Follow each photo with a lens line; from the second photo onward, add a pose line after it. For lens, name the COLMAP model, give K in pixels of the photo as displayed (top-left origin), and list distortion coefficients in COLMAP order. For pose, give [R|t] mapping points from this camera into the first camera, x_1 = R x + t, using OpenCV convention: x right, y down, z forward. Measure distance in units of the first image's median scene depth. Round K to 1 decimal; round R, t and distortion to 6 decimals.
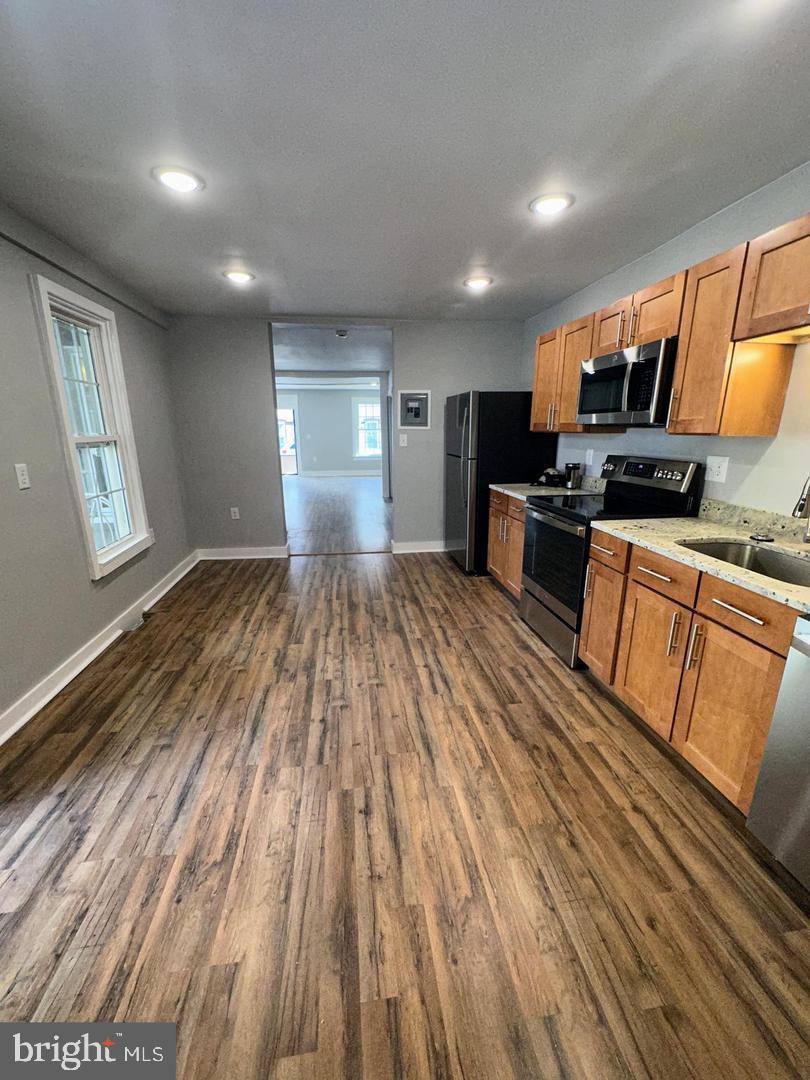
lens RADIAL K [[427.6, 0, 405.9], [0, 427.6, 540.0], [0, 0, 1]] dist [-0.003752, 0.001216]
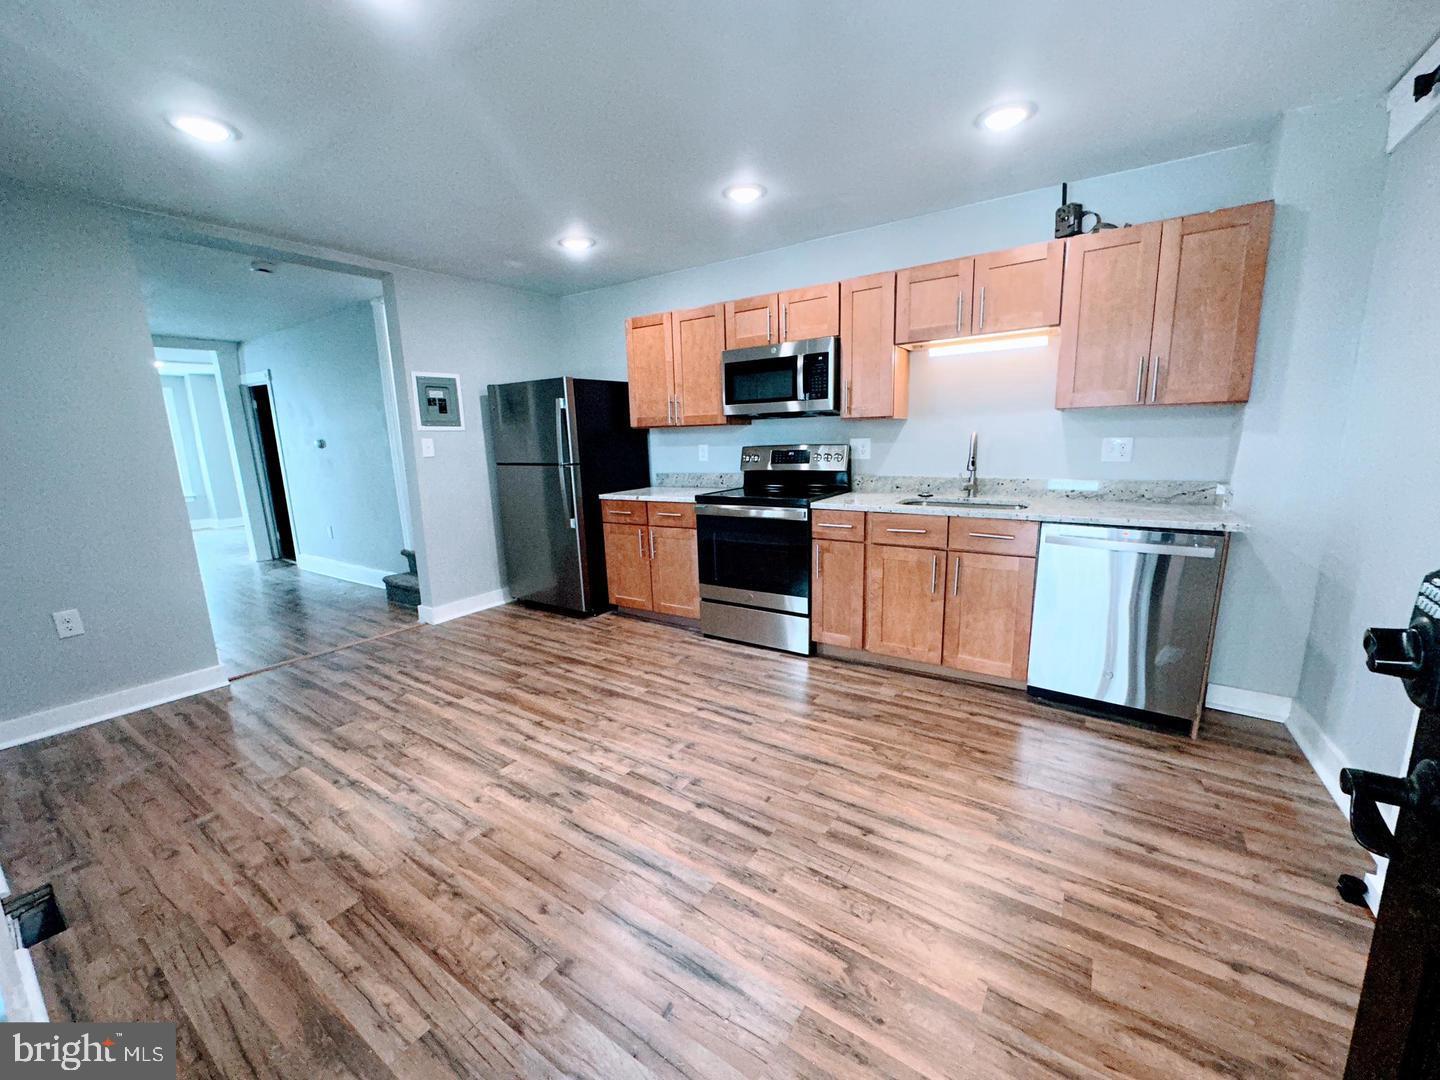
lens RADIAL K [[570.1, 0, 716.5], [0, 570.1, 540.5], [0, 0, 1]] dist [-0.003752, 0.001216]
pose [[0.671349, -0.151975, 0.725392, -0.660525], [0.214075, 0.976795, 0.006519, -0.011472], [-0.709551, 0.150912, 0.688305, 0.205740]]
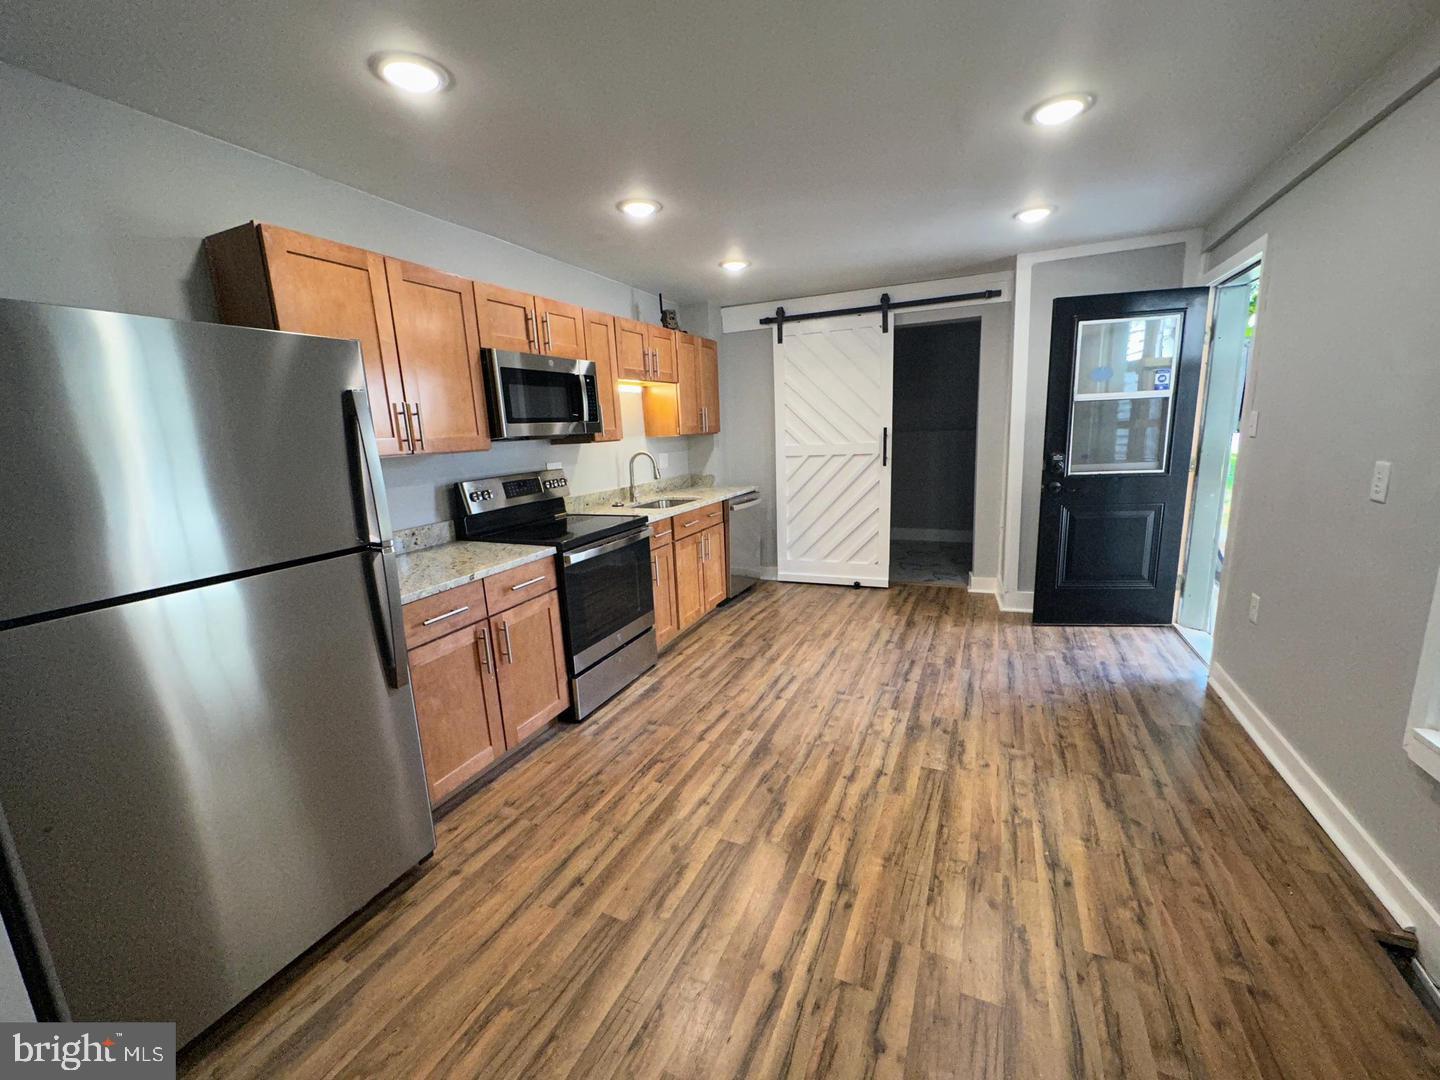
lens RADIAL K [[570.1, 0, 722.3], [0, 570.1, 539.2], [0, 0, 1]] dist [-0.003752, 0.001216]
pose [[-0.835464, -0.067274, 0.545413, -0.476033], [0.184423, 0.900599, 0.393585, -0.481899], [-0.517676, 0.429413, -0.740011, 1.803464]]
